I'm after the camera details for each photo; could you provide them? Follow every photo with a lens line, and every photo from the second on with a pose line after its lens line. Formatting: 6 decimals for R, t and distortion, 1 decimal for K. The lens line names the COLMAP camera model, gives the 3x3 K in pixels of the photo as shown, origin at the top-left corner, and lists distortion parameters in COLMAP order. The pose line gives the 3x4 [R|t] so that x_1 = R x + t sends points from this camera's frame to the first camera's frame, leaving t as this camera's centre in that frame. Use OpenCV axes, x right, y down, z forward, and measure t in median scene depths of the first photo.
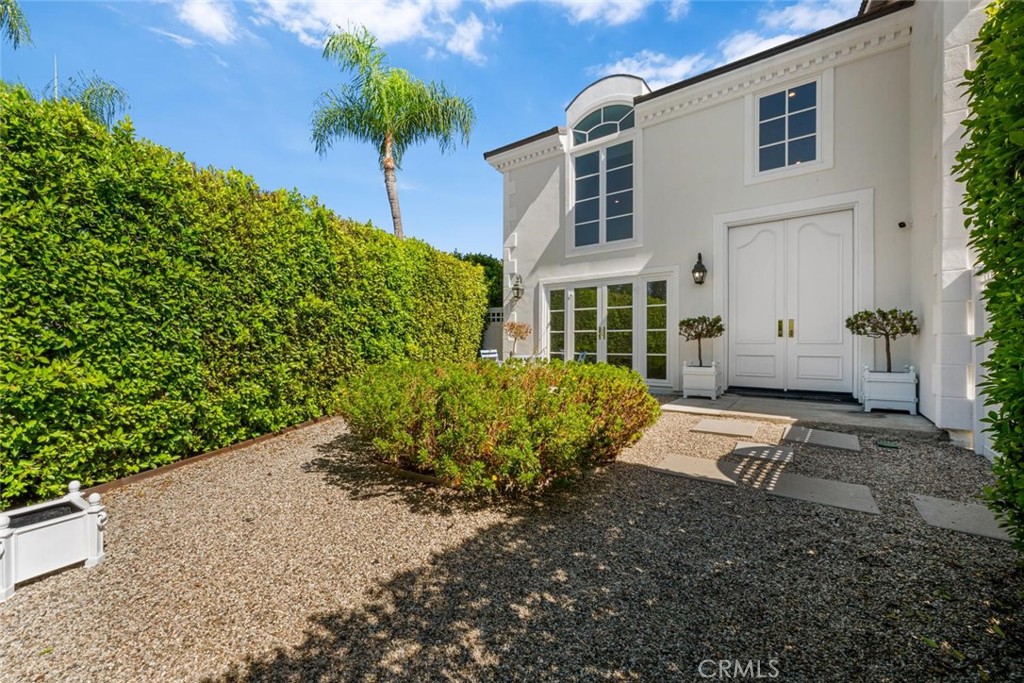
lens RADIAL K [[413.5, 0, 517.4], [0, 413.5, 351.6], [0, 0, 1]] dist [0.000383, 0.000113]
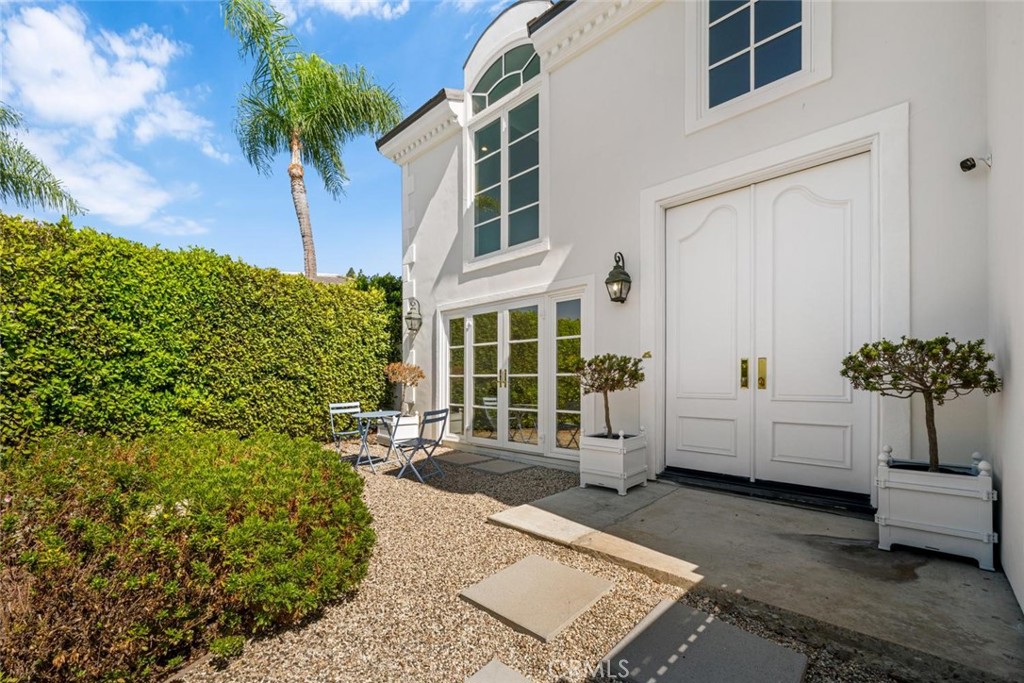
lens RADIAL K [[426.1, 0, 511.4], [0, 426.1, 387.5], [0, 0, 1]] dist [0.000260, -0.000116]
pose [[0.991825, -0.002713, -0.127575, 0.315481], [0.002885, 0.999995, 0.001165, -0.030758], [0.127571, -0.001524, 0.991828, 0.296731]]
